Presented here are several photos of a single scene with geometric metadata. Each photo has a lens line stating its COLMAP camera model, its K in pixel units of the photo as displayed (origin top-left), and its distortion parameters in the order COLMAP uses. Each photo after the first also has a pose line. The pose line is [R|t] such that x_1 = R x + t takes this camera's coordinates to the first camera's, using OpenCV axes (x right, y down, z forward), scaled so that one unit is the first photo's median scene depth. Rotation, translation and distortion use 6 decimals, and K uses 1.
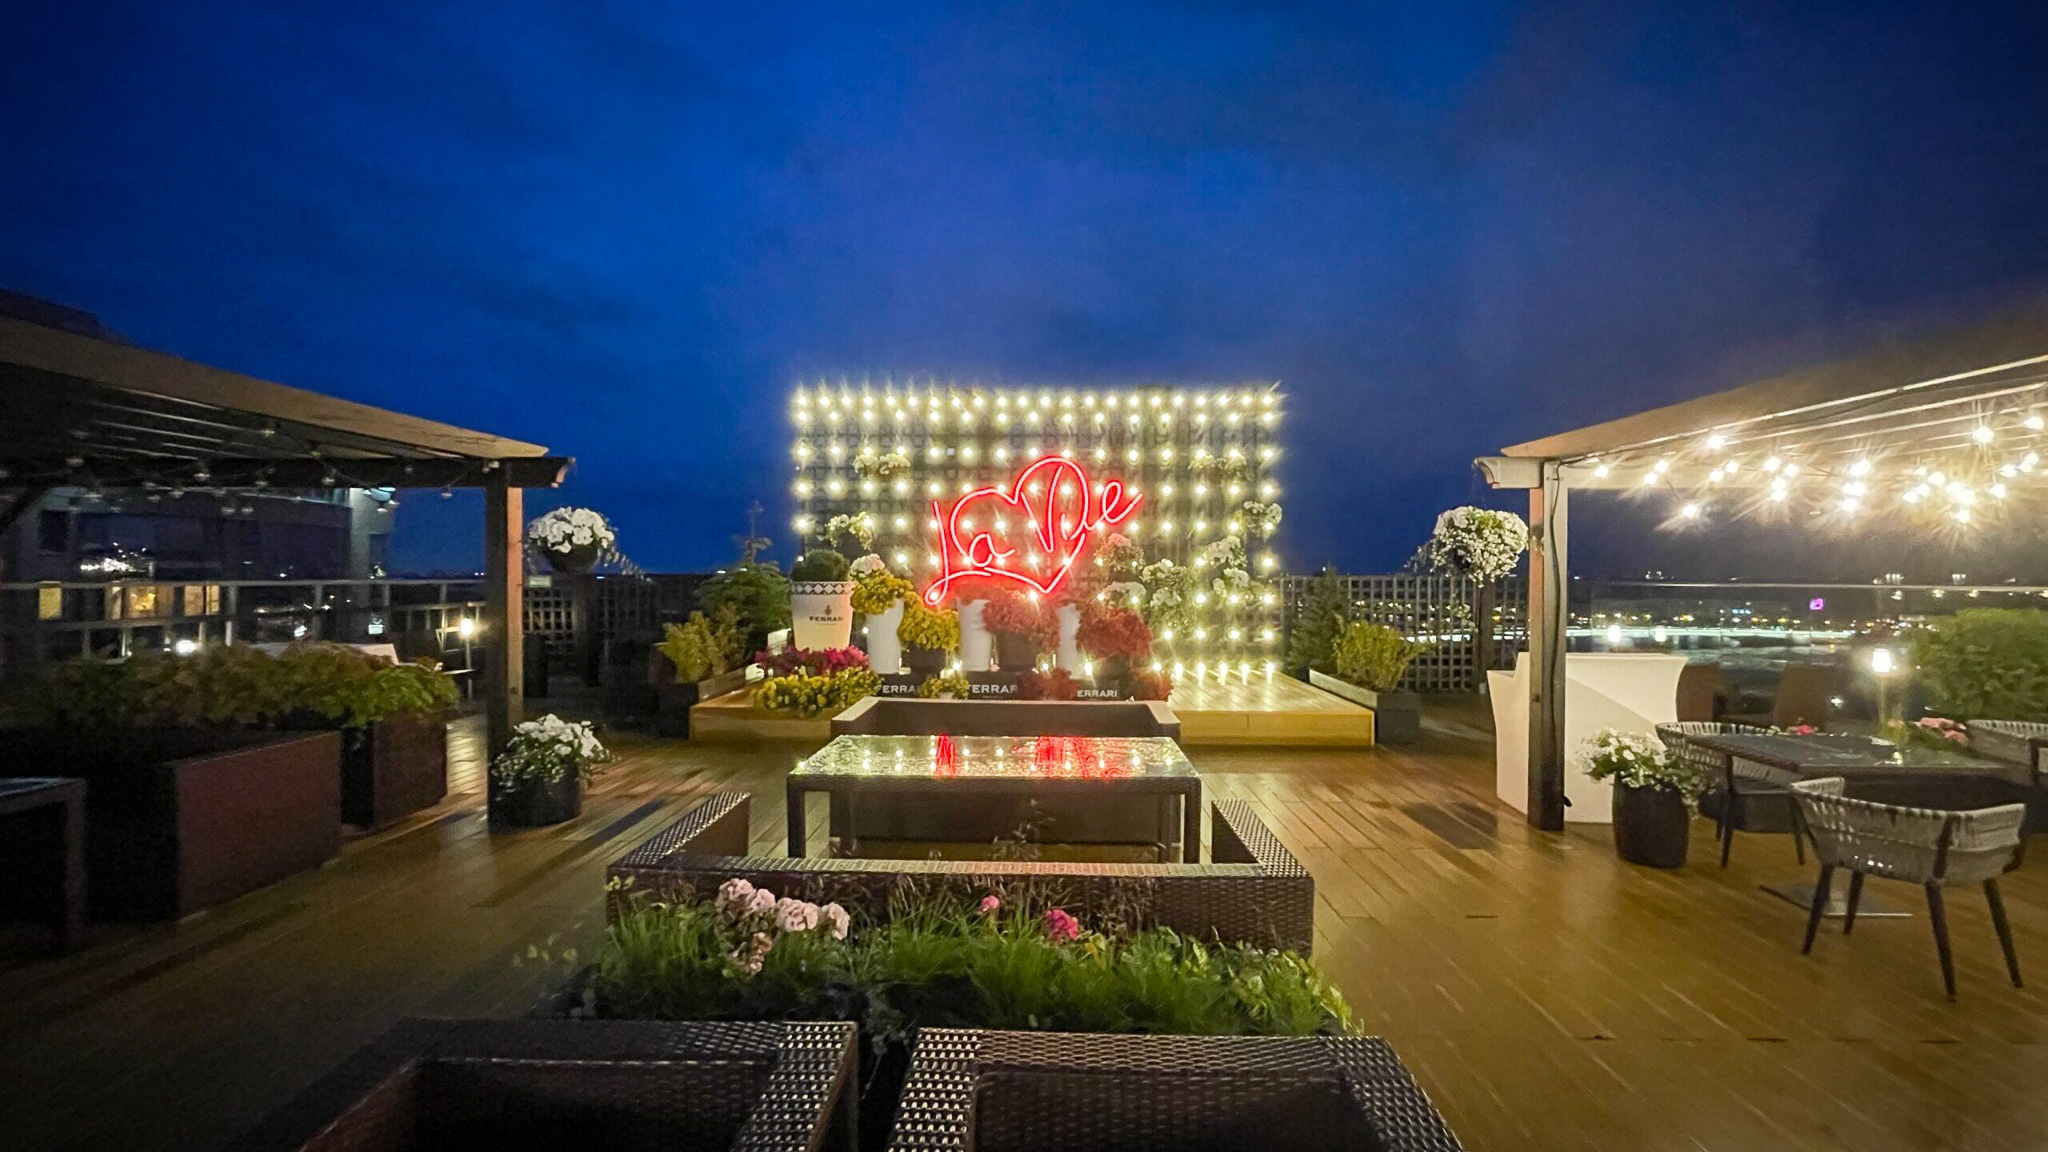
lens RADIAL K [[822.2, 0, 1024.0], [0, 822.2, 576.0], [0, 0, 1]] dist [0.000307, 0.000024]
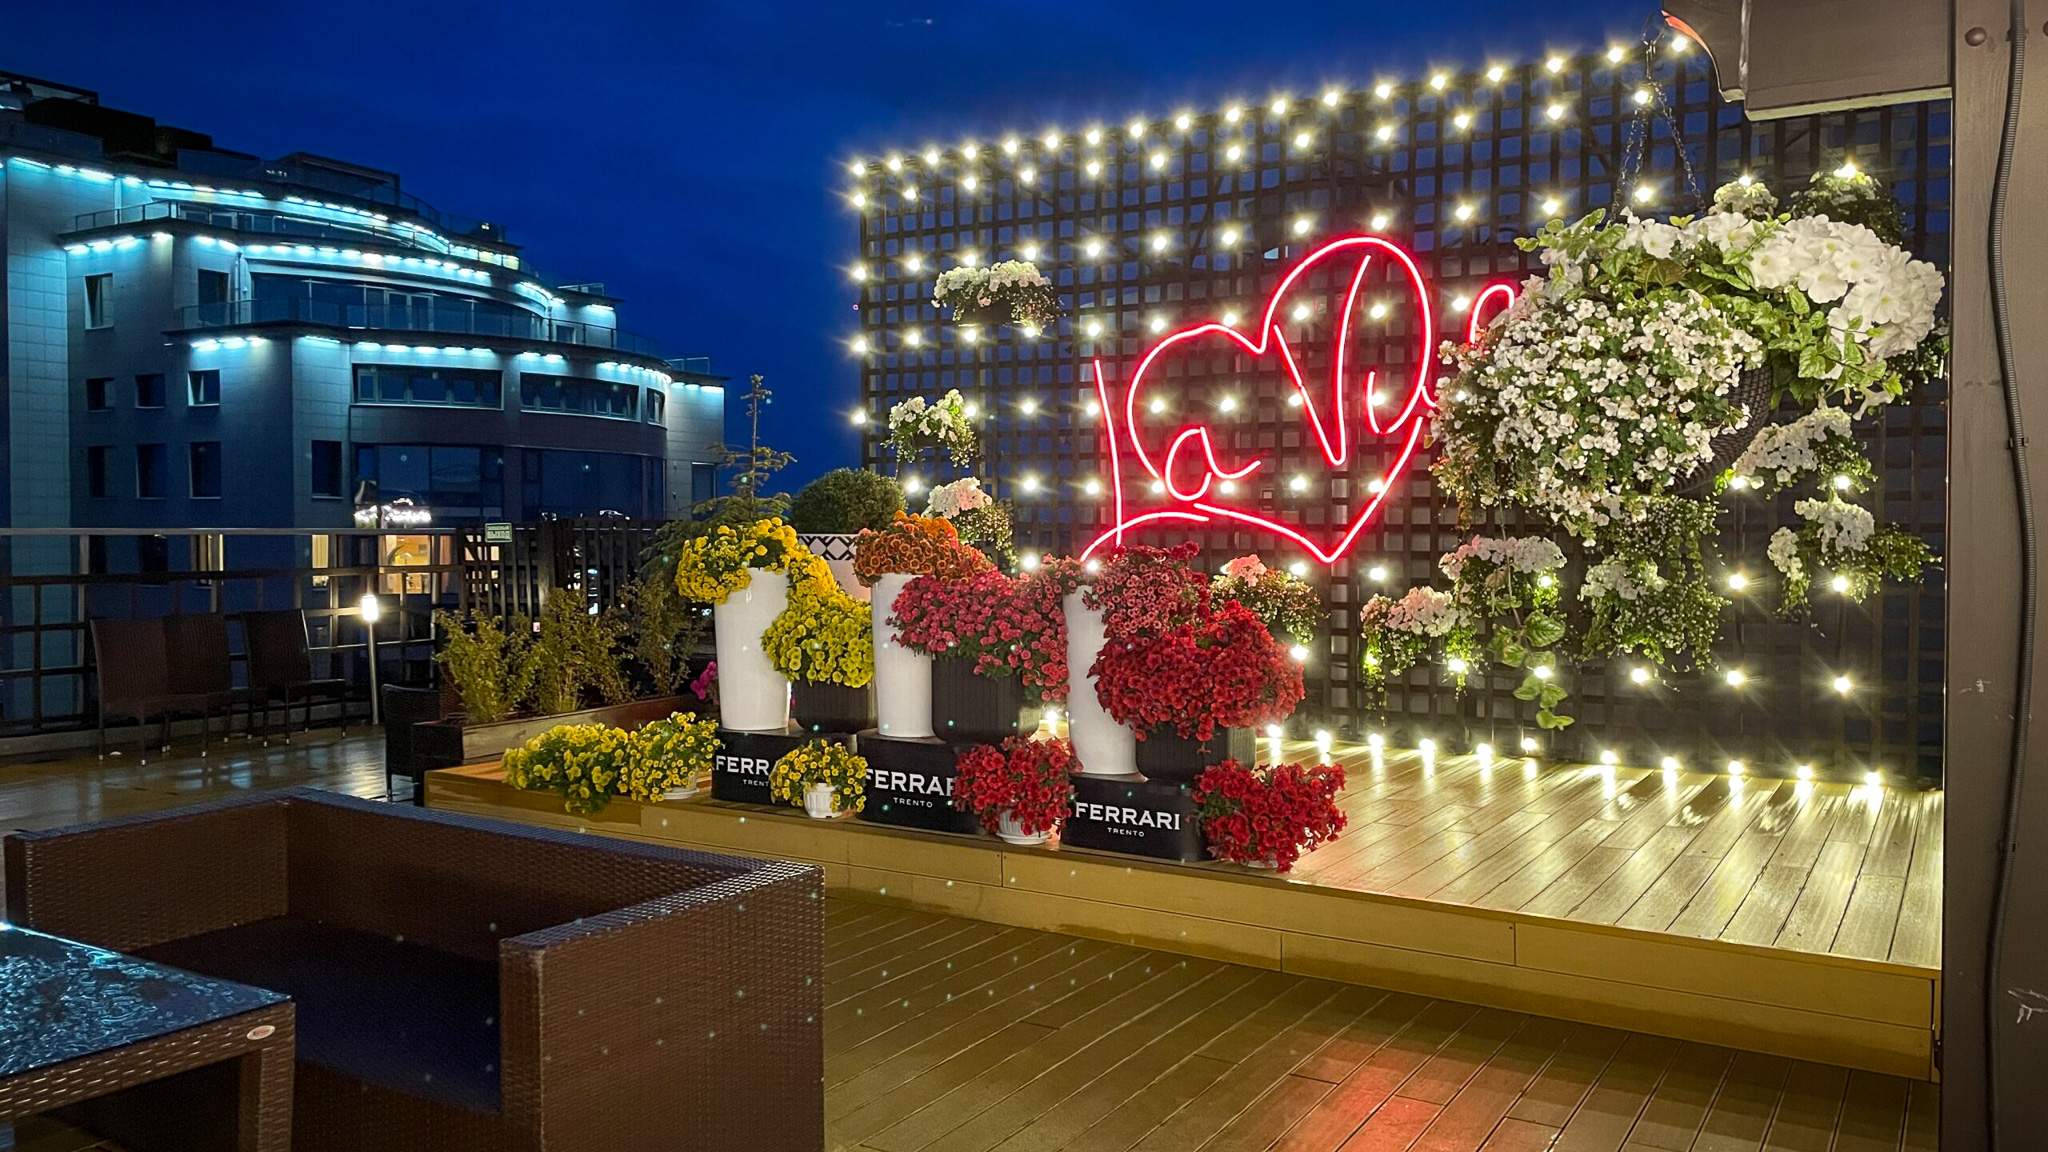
lens RADIAL K [[1569.2, 0, 1024.0], [0, 1569.2, 576.0], [0, 0, 1]] dist [0.101036, -0.000779]
pose [[0.863189, 0.015099, -0.504655, 0.298423], [-0.001356, 0.999618, 0.027588, 0.005364], [0.504879, -0.023130, 0.862880, 0.229907]]
